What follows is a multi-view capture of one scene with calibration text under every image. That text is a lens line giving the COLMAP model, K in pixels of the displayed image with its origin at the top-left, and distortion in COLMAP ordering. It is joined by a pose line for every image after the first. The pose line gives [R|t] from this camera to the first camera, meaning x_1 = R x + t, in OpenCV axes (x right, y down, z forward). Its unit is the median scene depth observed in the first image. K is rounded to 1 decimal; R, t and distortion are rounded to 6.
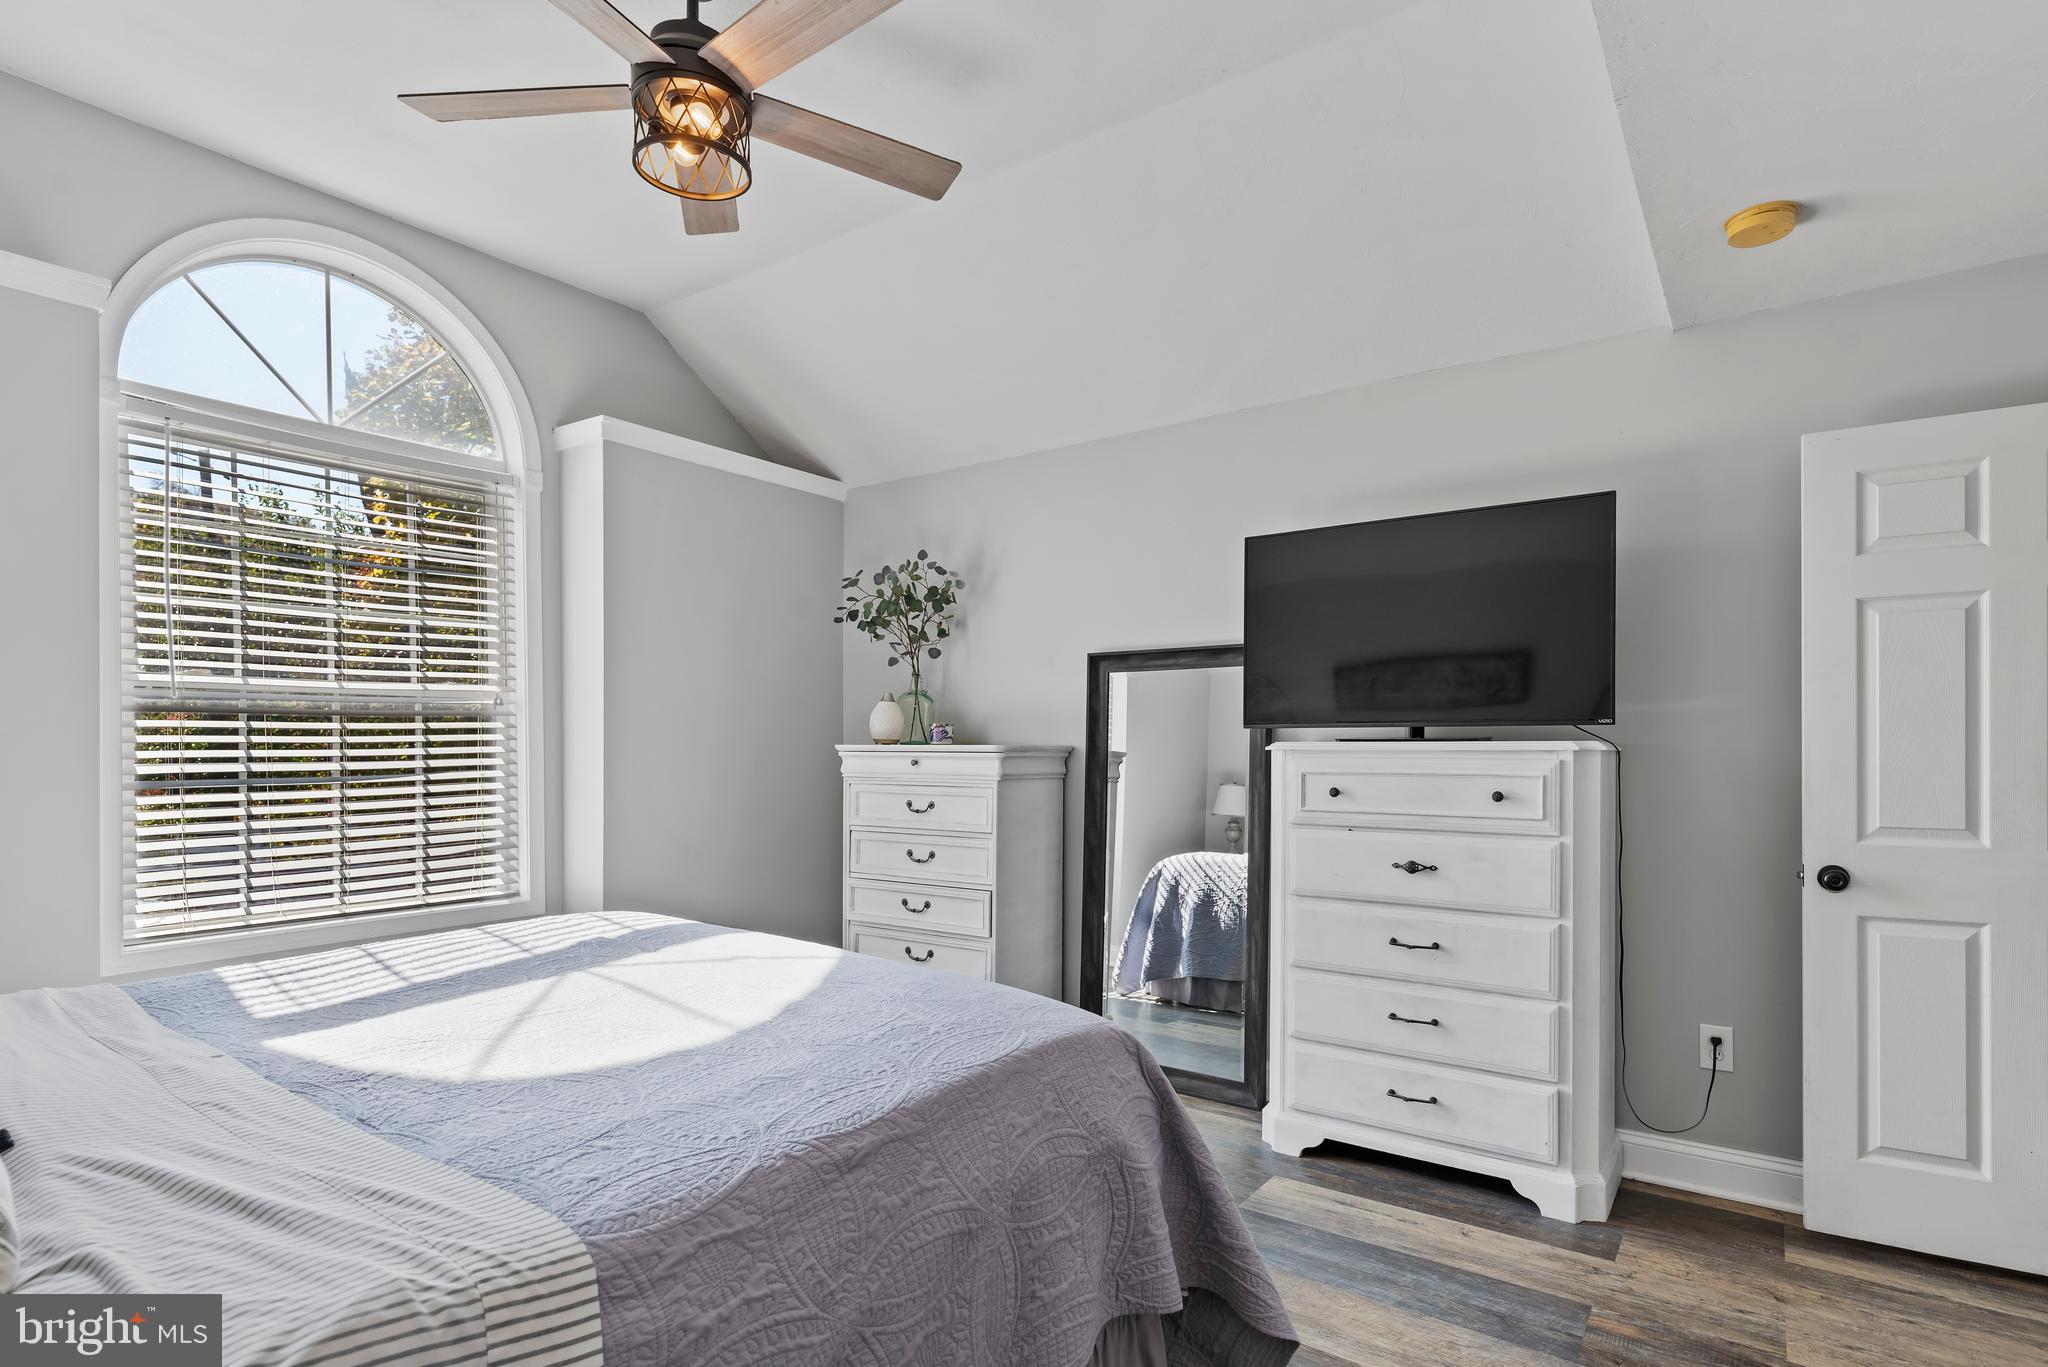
lens RADIAL K [[1016.3, 0, 1058.3], [0, 1016.3, 744.8], [0, 0, 1]] dist [-0.000517, -0.000121]
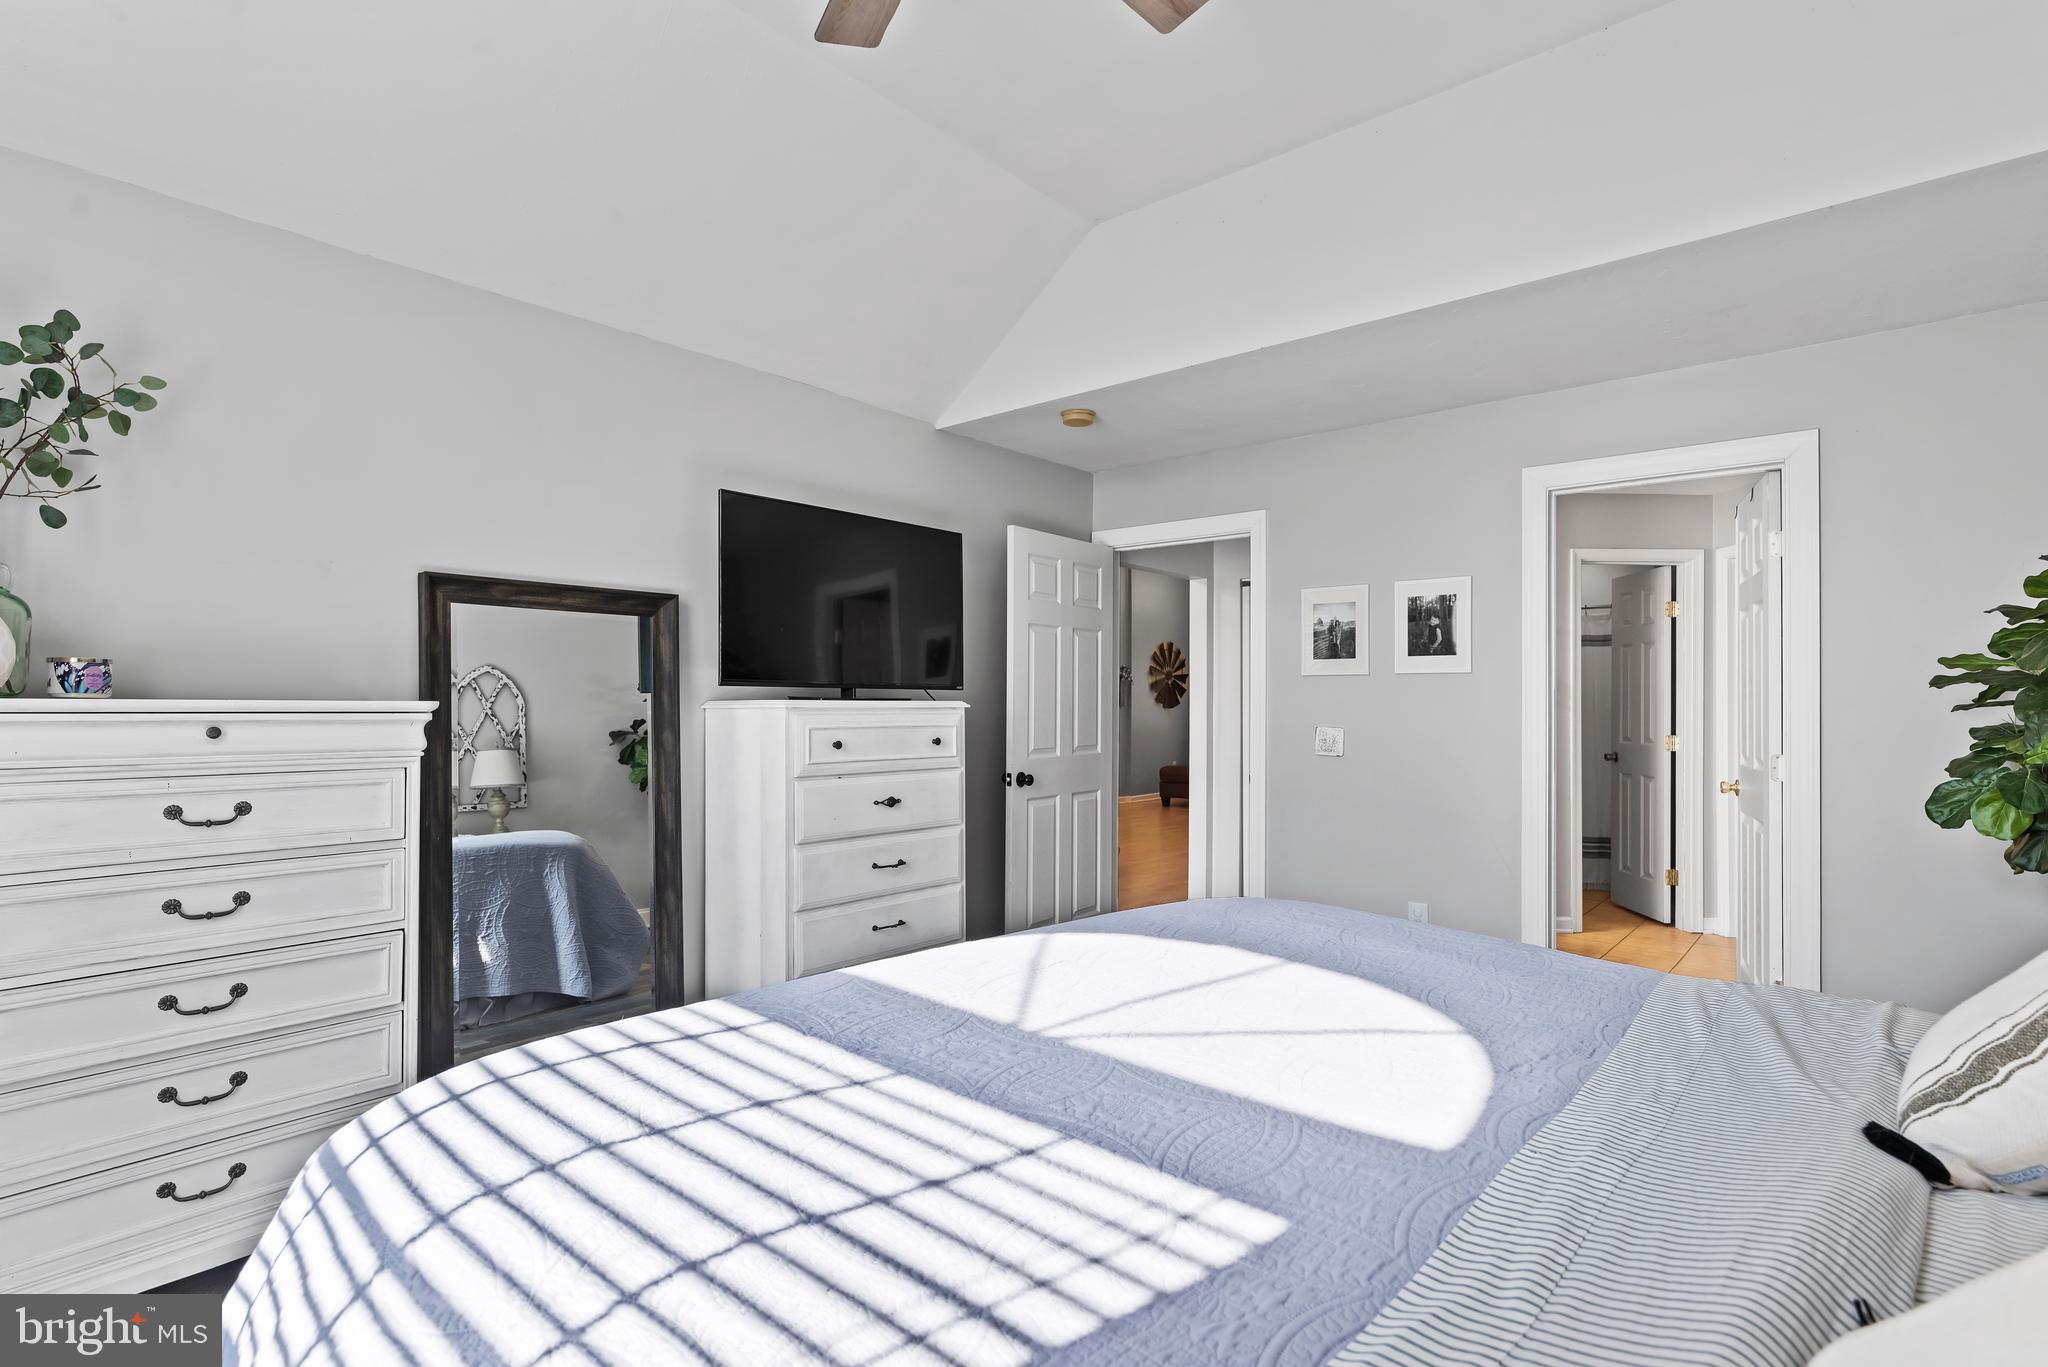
lens RADIAL K [[992.9, 0, 1046.5], [0, 992.9, 682.6], [0, 0, 1]] dist [0.000446, -0.000009]
pose [[0.094225, 0.024966, 0.995238, -0.789827], [-0.003184, 0.999688, -0.024776, 0.003580], [-0.995546, -0.000835, 0.094275, 0.648849]]
